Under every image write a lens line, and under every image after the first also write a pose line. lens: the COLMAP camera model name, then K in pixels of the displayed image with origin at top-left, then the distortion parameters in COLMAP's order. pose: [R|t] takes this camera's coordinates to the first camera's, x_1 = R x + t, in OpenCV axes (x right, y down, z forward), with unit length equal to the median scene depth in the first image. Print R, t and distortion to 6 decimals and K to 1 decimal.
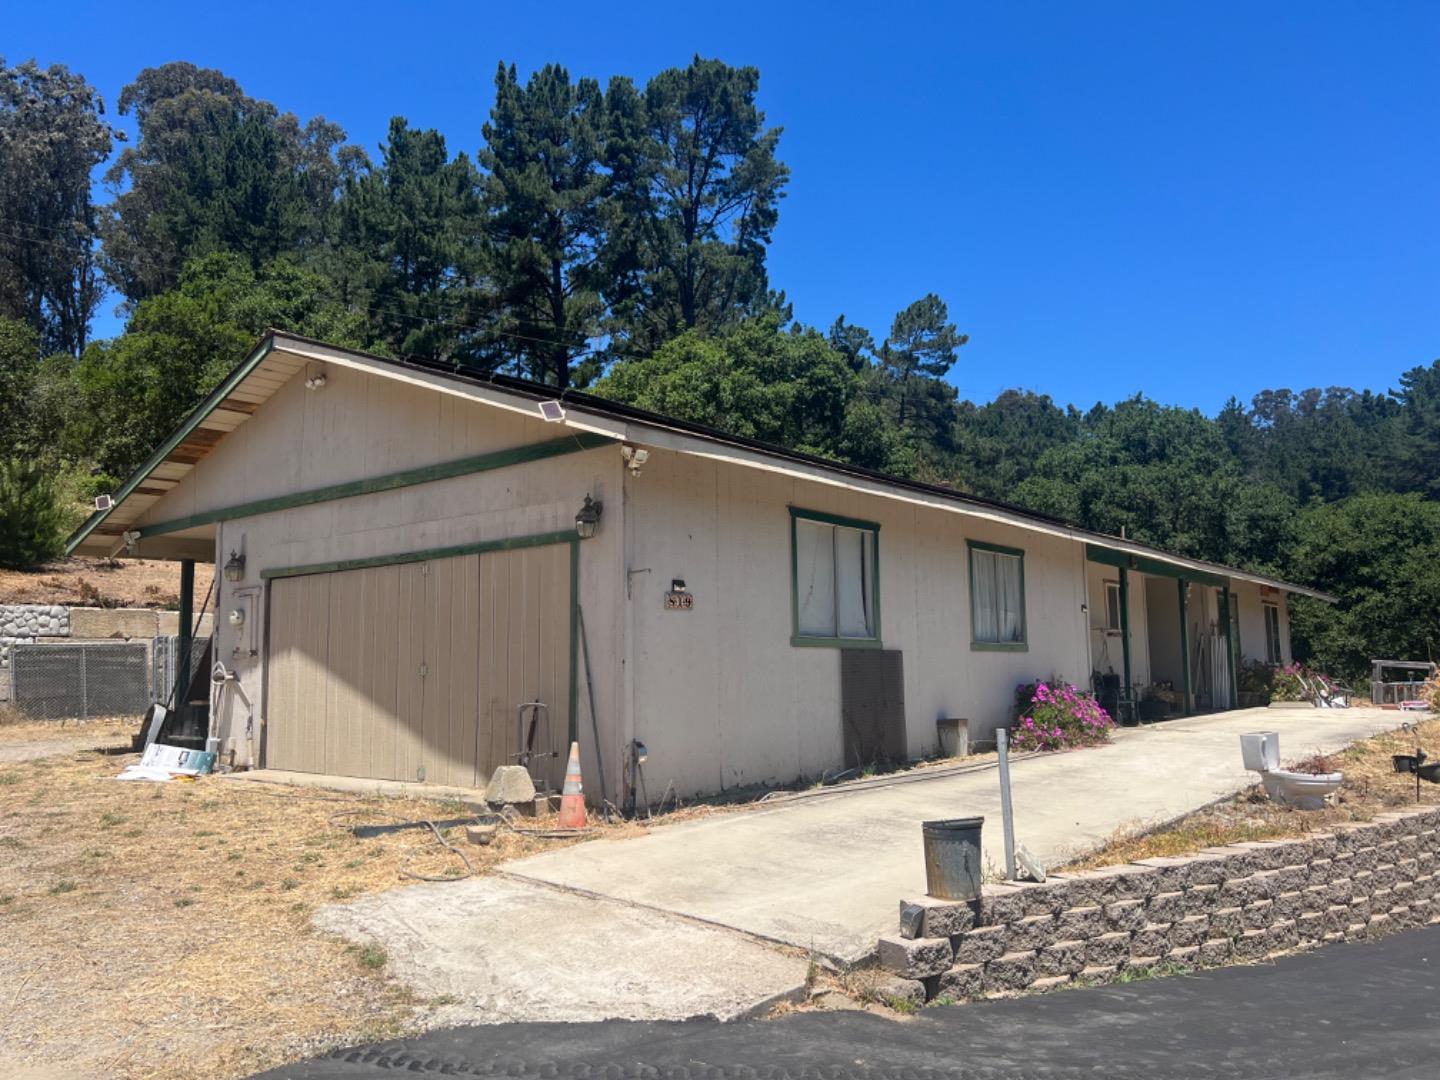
lens RADIAL K [[1082.4, 0, 714.1], [0, 1082.4, 544.0], [0, 0, 1]] dist [0.049297, -0.045230]
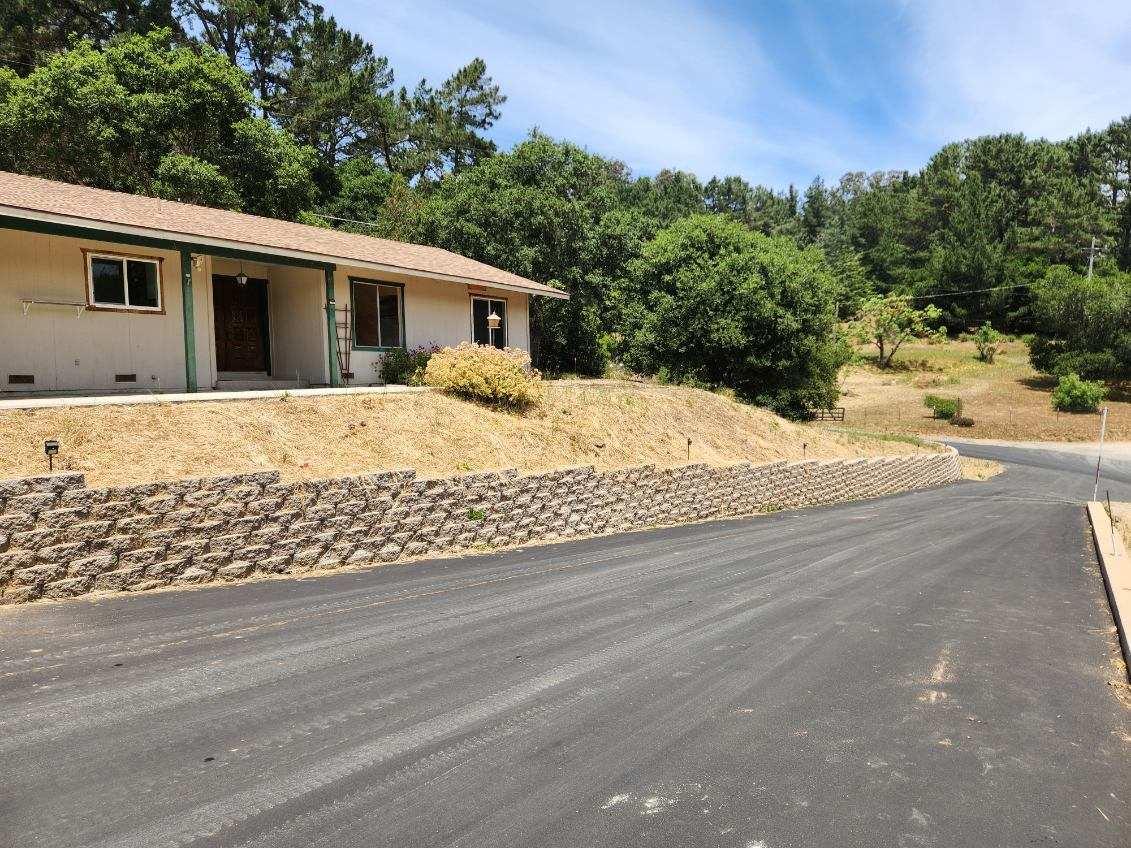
lens RADIAL K [[752.9, 0, 577.5], [0, 752.9, 418.5], [0, 0, 1]] dist [0.080702, -0.066296]
pose [[0.994748, -0.013192, 0.101499, 0.414376], [-0.004307, 0.985386, 0.170284, 0.035946], [-0.102262, -0.169827, 0.980154, 0.171356]]
